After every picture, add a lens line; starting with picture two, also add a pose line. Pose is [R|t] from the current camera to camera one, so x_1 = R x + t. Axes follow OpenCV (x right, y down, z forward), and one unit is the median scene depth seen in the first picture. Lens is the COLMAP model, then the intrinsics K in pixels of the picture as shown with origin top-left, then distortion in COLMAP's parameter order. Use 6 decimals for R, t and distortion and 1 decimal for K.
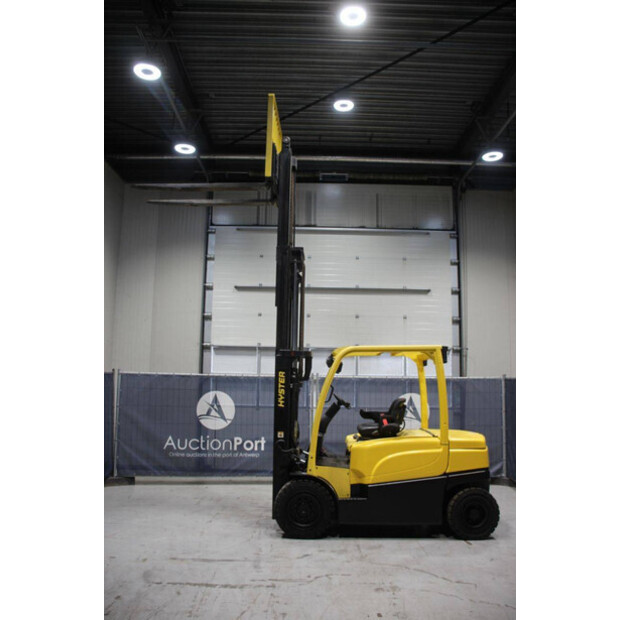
lens RADIAL K [[518.6, 0, 311.4], [0, 518.6, 307.8], [0, 0, 1]] dist [-0.160391, 0.153479]
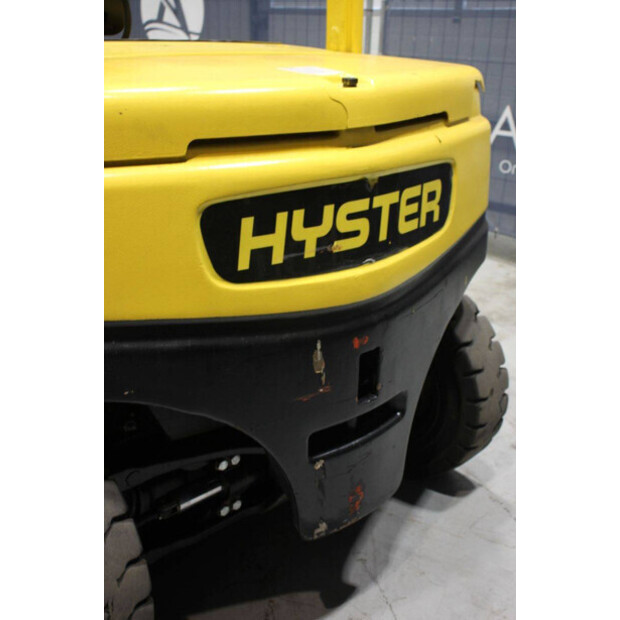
lens RADIAL K [[700.6, 0, 328.9], [0, 700.6, 297.9], [0, 0, 1]] dist [0.003790, 0.000000]
pose [[0.690609, 0.265795, -0.672616, 0.455429], [0.083559, 0.894467, 0.439257, 0.211827], [0.718385, -0.359557, 0.595518, 0.839047]]
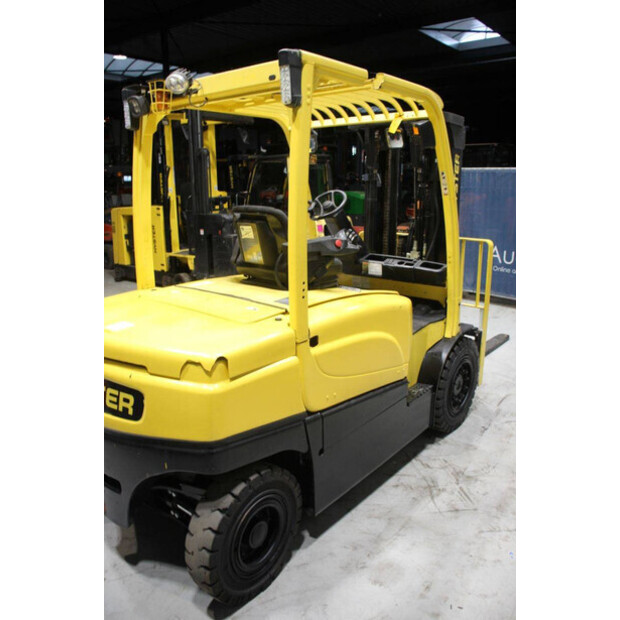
lens RADIAL K [[518.6, 0, 301.8], [0, 518.6, 318.2], [0, 0, 1]] dist [-0.160391, 0.153479]
pose [[-0.631182, 0.204813, -0.748105, 0.478530], [0.105004, 0.978191, 0.179213, 0.187850], [0.768495, 0.034562, -0.638922, 1.265151]]
